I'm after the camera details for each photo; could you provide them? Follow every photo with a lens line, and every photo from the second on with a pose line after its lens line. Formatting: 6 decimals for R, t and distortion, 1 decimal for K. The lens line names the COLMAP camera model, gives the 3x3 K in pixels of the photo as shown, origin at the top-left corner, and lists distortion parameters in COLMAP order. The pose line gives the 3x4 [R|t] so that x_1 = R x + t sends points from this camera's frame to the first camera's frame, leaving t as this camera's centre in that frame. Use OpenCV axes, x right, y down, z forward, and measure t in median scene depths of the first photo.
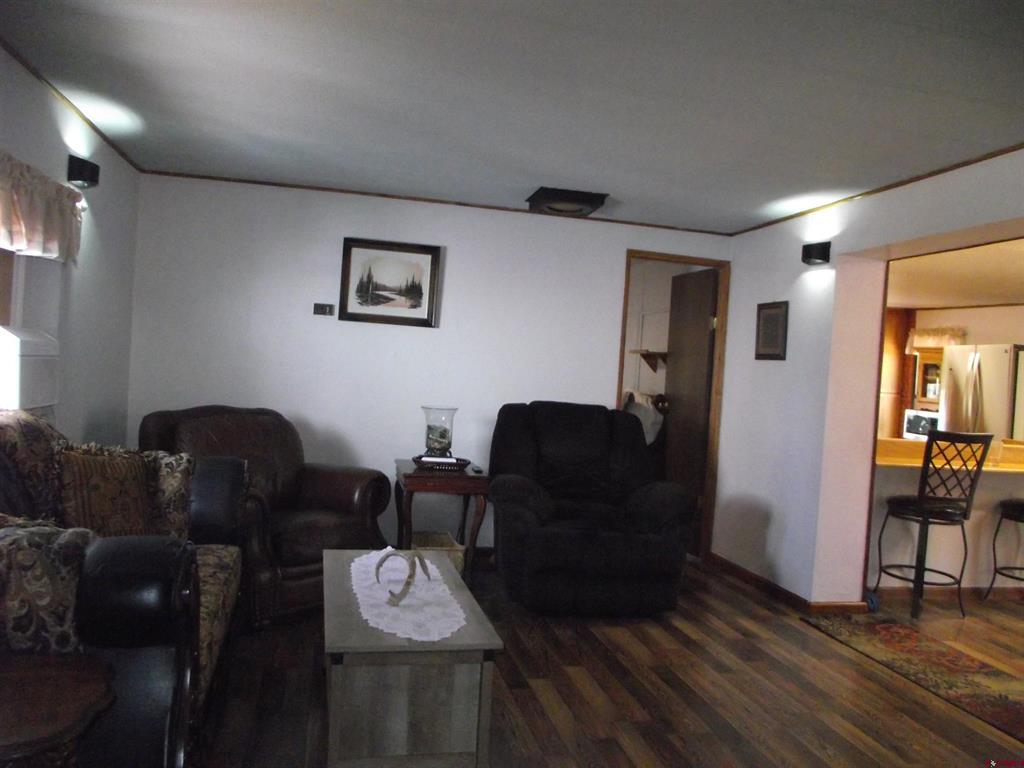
lens RADIAL K [[800.6, 0, 515.8], [0, 800.6, 371.3], [0, 0, 1]] dist [-0.093250, 0.062953]
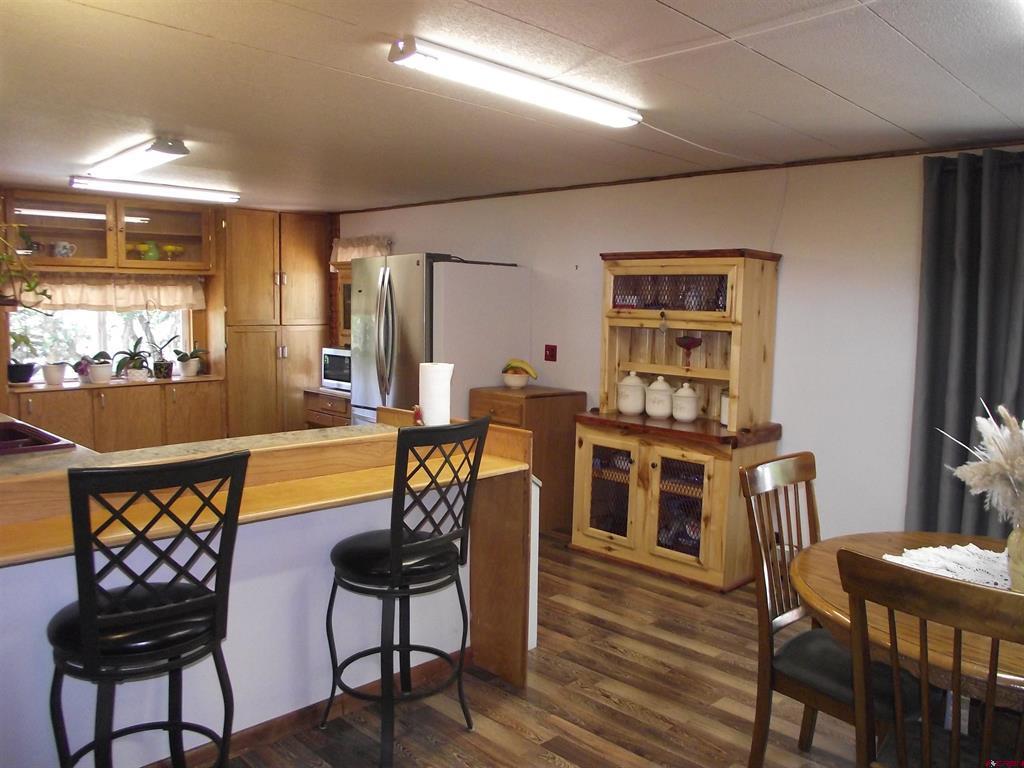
lens RADIAL K [[800.6, 0, 515.8], [0, 800.6, 371.3], [0, 0, 1]] dist [-0.093250, 0.062953]
pose [[0.842577, -0.097793, 0.529623, 0.246724], [0.045993, 0.992850, 0.110156, -0.003795], [-0.536608, -0.068456, 0.841050, 0.265638]]
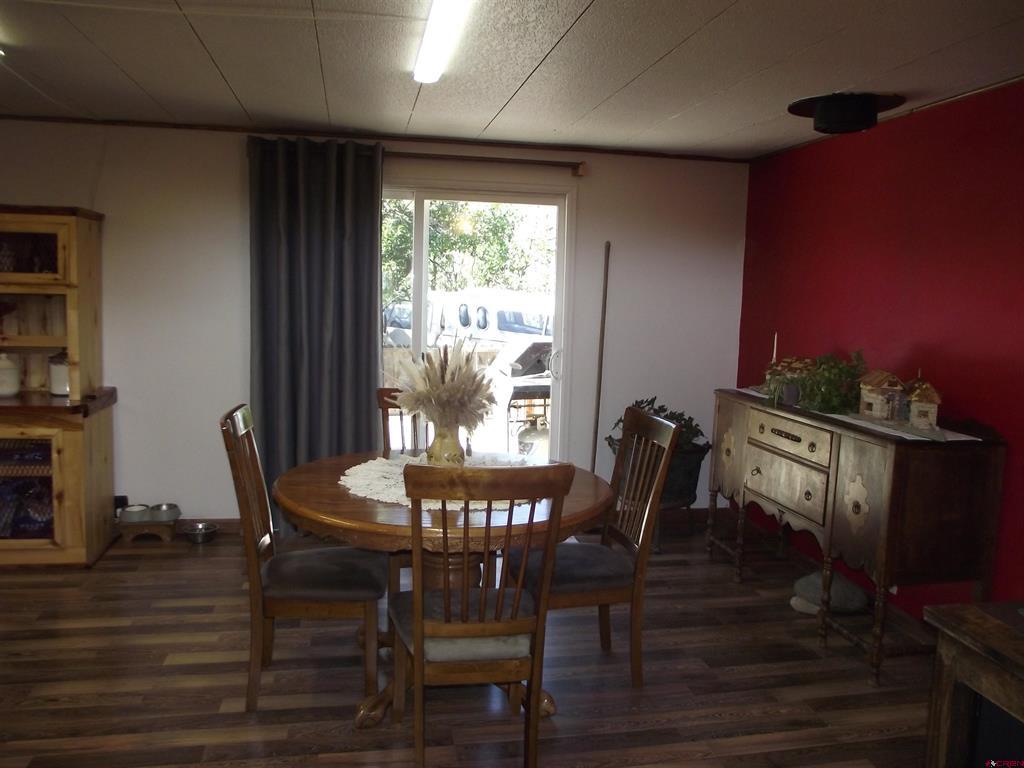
lens RADIAL K [[800.6, 0, 515.8], [0, 800.6, 371.3], [0, 0, 1]] dist [-0.093250, 0.062953]
pose [[0.027539, -0.181799, 0.982950, 0.177235], [-0.017537, 0.983084, 0.182315, -0.011311], [-0.999467, -0.022259, 0.023885, 0.331936]]
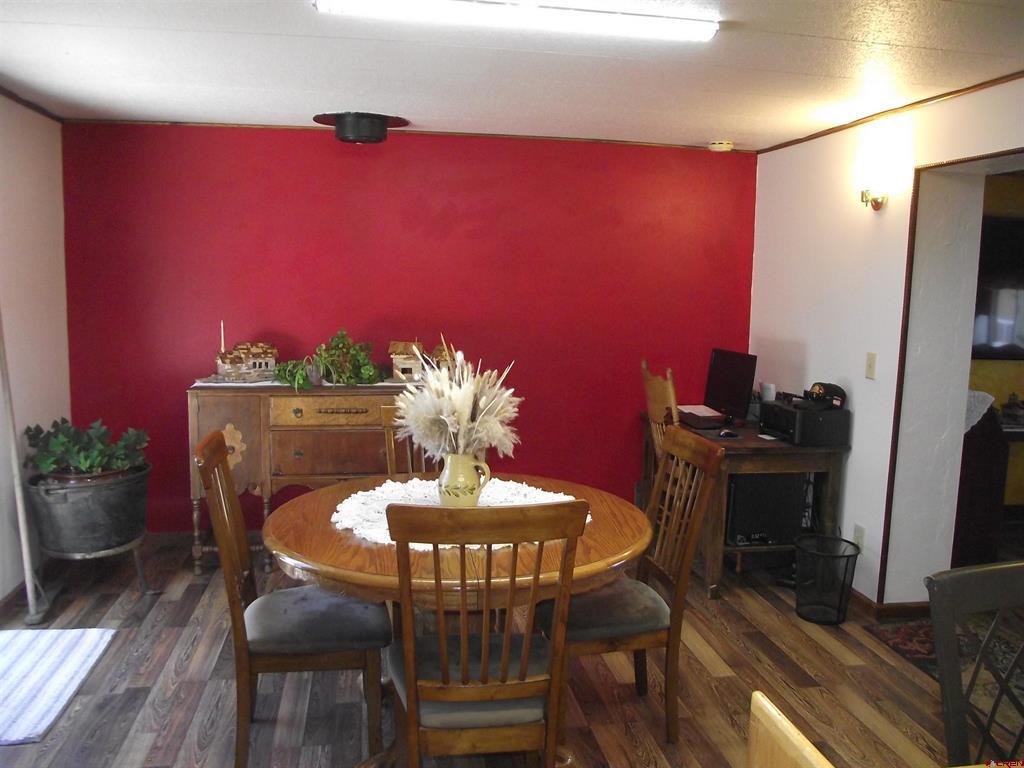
lens RADIAL K [[800.6, 0, 515.8], [0, 800.6, 371.3], [0, 0, 1]] dist [-0.093250, 0.062953]
pose [[-0.994374, -0.099541, 0.036210, 0.456591], [-0.094467, 0.988036, 0.121904, 0.006131], [-0.047911, 0.117797, -0.991881, 0.630558]]
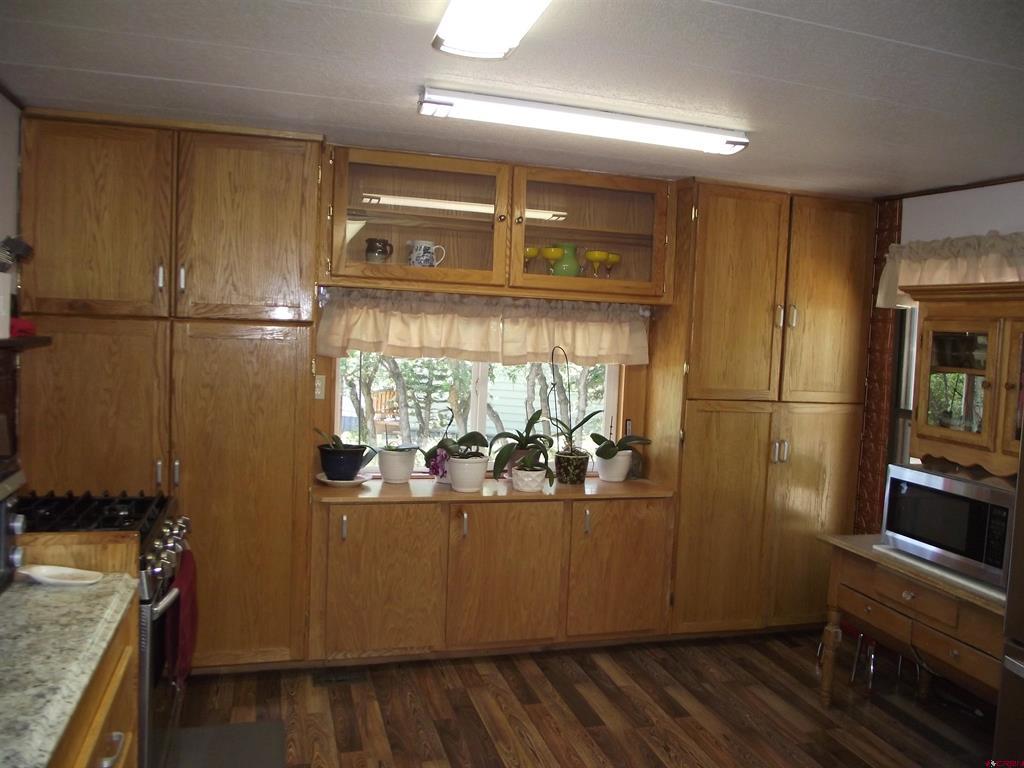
lens RADIAL K [[800.6, 0, 515.8], [0, 800.6, 371.3], [0, 0, 1]] dist [-0.093250, 0.062953]
pose [[0.997113, -0.019389, 0.073409, 0.300714], [0.015907, 0.998734, 0.047725, -0.011953], [-0.074242, -0.046420, 0.996159, 0.652795]]
